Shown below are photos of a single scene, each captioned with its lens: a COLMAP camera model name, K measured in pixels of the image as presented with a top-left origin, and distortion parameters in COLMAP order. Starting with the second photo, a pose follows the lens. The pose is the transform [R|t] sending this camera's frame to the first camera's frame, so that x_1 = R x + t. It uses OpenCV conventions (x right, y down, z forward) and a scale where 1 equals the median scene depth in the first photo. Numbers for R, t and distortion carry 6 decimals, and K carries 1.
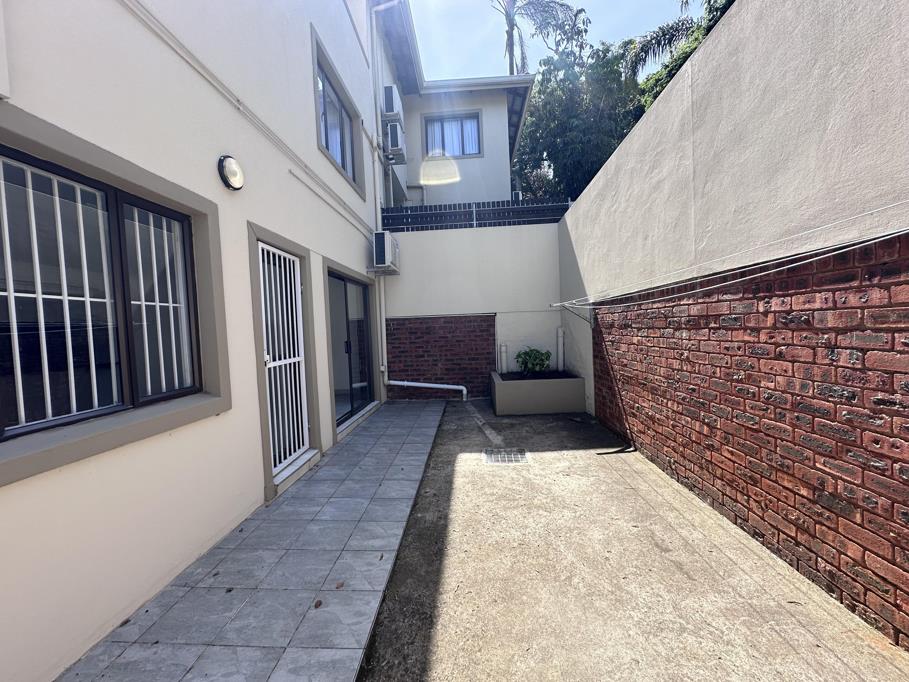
lens RADIAL K [[362.2, 0, 453.2], [0, 362.2, 345.0], [0, 0, 1]] dist [-0.004669, 0.000096]
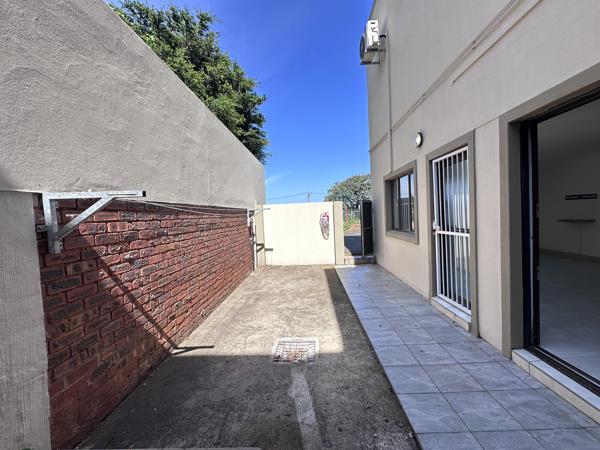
lens RADIAL K [[239.1, 0, 299.3], [0, 239.1, 226.0], [0, 0, 1]] dist [-0.004669, 0.000096]
pose [[-0.995984, 0.089480, -0.003155, 0.117907], [0.088855, 0.992134, 0.088178, -0.110423], [0.011020, 0.087544, -0.996100, 1.823477]]
